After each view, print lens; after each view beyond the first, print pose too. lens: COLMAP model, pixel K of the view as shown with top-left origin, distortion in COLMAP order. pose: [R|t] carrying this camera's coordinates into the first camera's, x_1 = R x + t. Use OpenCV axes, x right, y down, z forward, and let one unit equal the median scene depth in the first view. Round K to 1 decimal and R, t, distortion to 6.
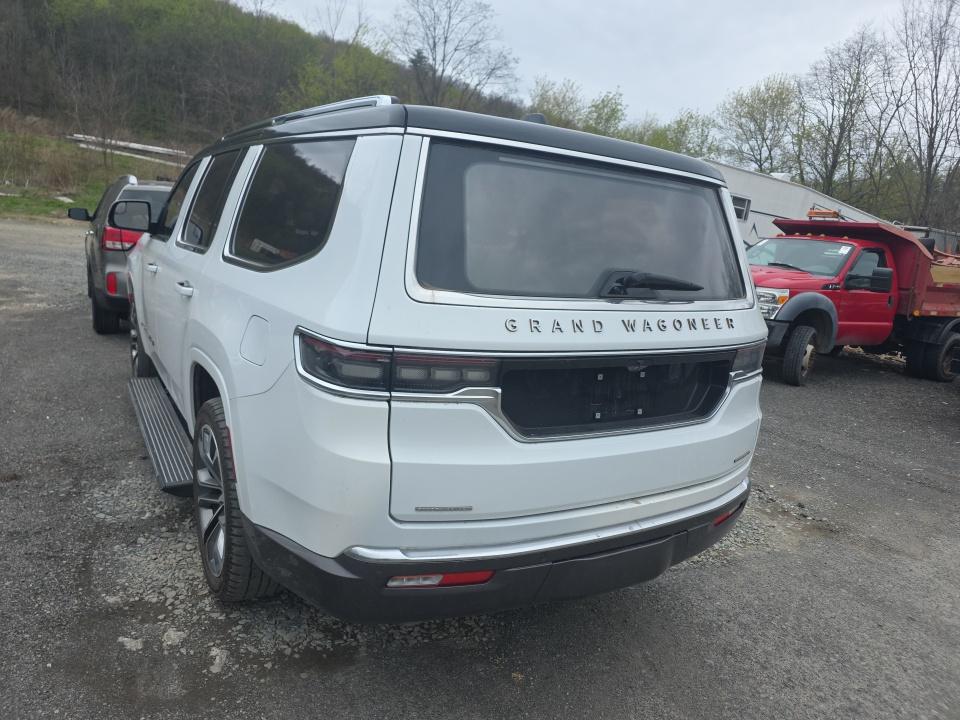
lens RADIAL K [[652.5, 0, 431.4], [0, 652.5, 381.4], [0, 0, 1]] dist [0.032506, -0.010674]
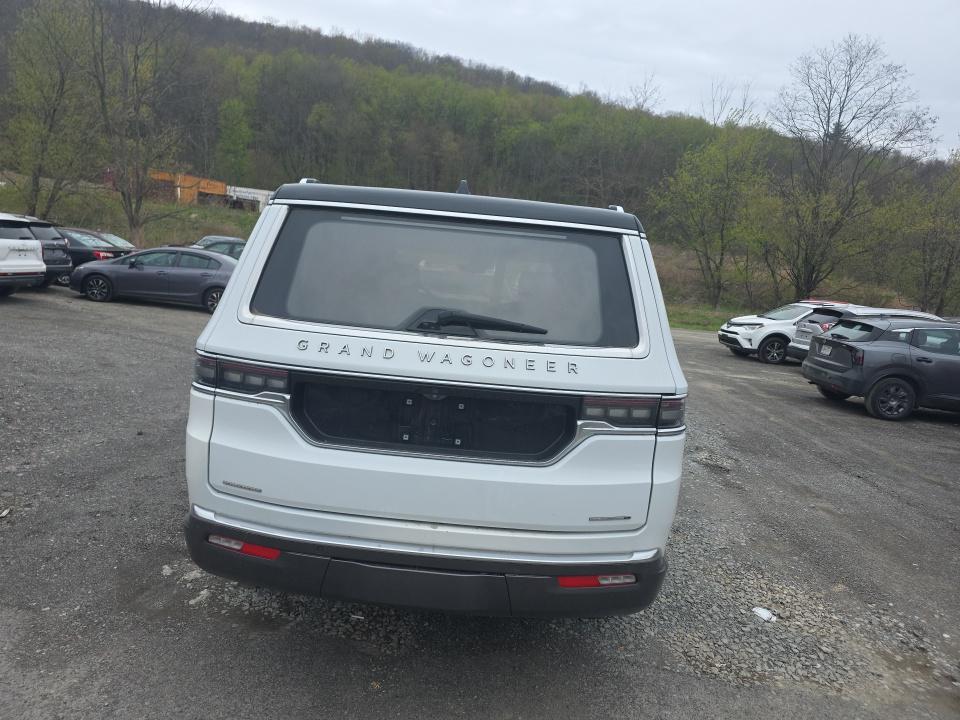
lens RADIAL K [[652.5, 0, 477.5], [0, 652.5, 365.0], [0, 0, 1]] dist [0.032506, -0.010674]
pose [[0.838719, 0.057261, -0.541546, 0.941930], [-0.137272, 0.984574, -0.108494, 0.034951], [0.526979, 0.165335, 0.833641, 0.129851]]
